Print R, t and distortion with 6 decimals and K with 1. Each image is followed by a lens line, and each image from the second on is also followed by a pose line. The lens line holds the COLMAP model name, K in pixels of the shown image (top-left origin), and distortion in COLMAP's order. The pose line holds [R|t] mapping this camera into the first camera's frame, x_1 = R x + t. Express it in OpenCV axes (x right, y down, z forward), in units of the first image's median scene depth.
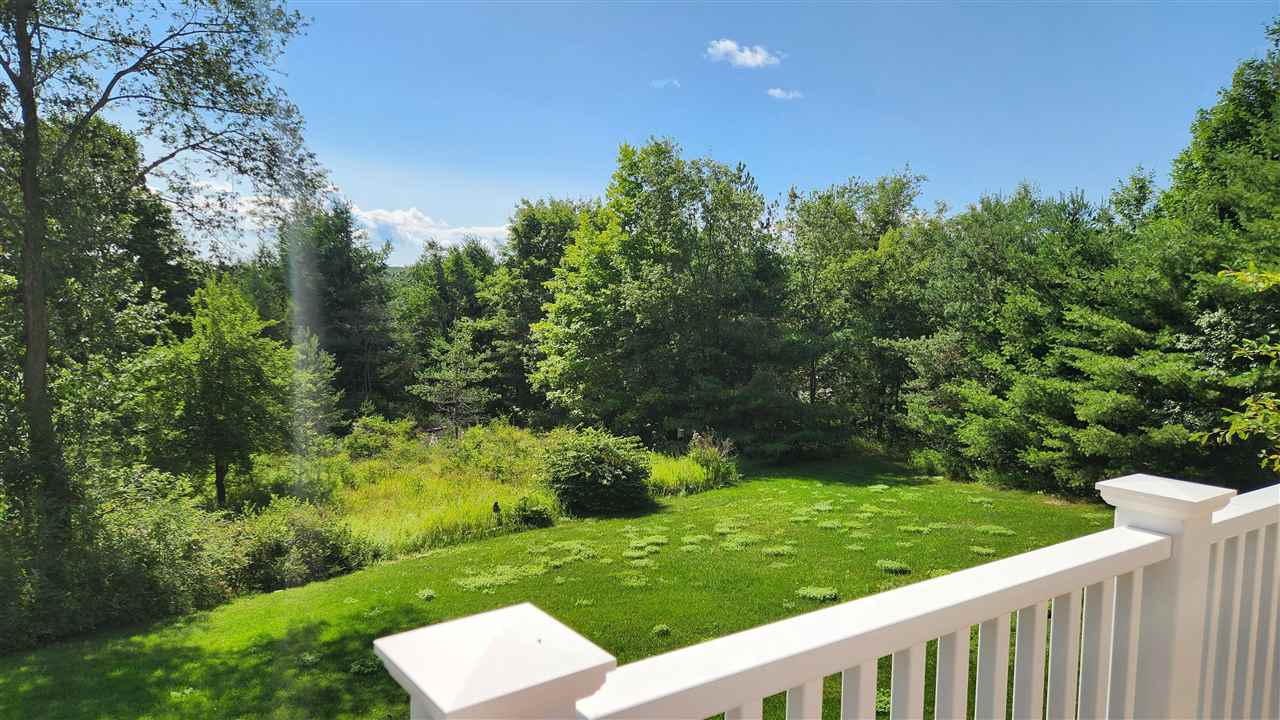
lens RADIAL K [[837.7, 0, 638.7], [0, 837.7, 367.3], [0, 0, 1]] dist [0.035500, -0.000102]
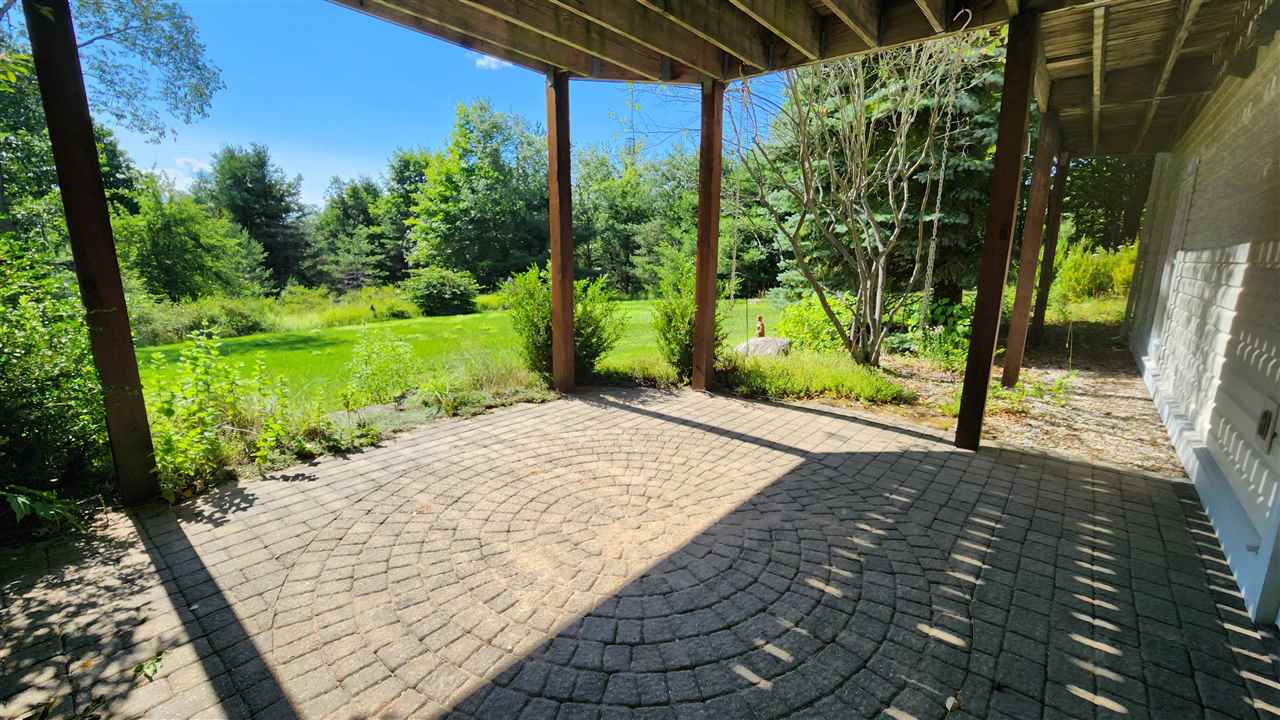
lens RADIAL K [[523.4, 0, 644.8], [0, 523.4, 353.6], [0, 0, 1]] dist [-0.003898, -0.000148]
pose [[0.968234, -0.049337, 0.245131, 0.054372], [0.025210, 0.994607, 0.100607, 0.107440], [-0.248773, -0.091231, 0.964256, -0.064039]]
